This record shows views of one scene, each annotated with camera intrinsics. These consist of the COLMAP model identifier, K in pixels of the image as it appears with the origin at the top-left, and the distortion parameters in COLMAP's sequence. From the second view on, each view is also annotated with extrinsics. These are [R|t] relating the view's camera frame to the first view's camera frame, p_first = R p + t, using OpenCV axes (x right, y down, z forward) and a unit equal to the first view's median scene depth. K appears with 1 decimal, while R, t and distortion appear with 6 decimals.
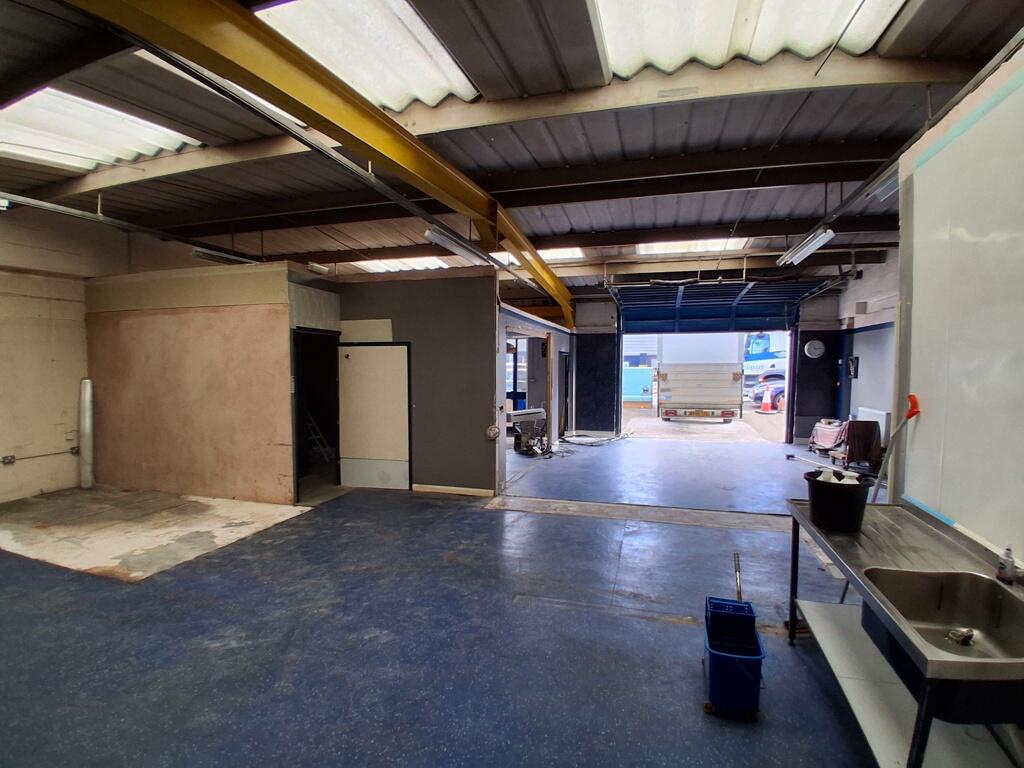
lens RADIAL K [[513.4, 0, 510.3], [0, 513.4, 400.3], [0, 0, 1]] dist [0.000841, -0.046948]
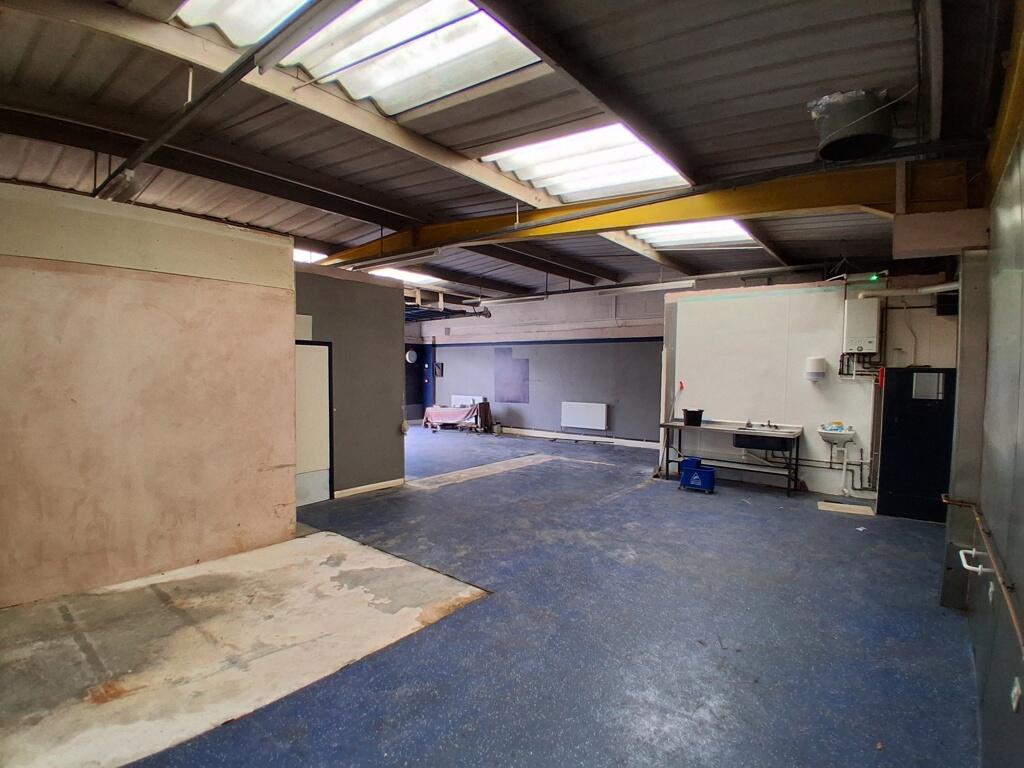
lens RADIAL K [[513.4, 0, 510.3], [0, 513.4, 400.3], [0, 0, 1]] dist [0.000841, -0.046948]
pose [[0.369396, -0.051635, 0.927837, -1.146604], [0.053107, 0.997996, 0.034396, -0.026368], [-0.927753, 0.036568, 0.371398, 0.410729]]
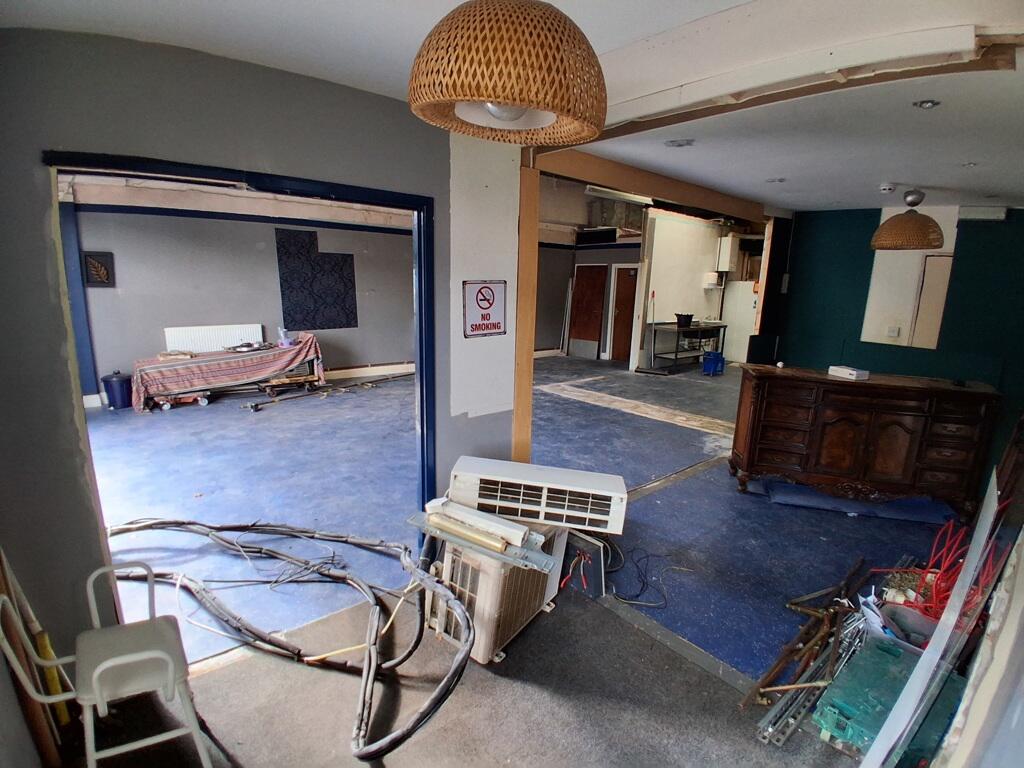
lens RADIAL K [[513.4, 0, 510.3], [0, 513.4, 400.3], [0, 0, 1]] dist [0.000841, -0.046948]
pose [[-0.842667, -0.138540, 0.520306, -0.162417], [0.011210, 0.961608, 0.274199, -0.123356], [-0.538318, 0.236891, -0.808762, 2.170931]]
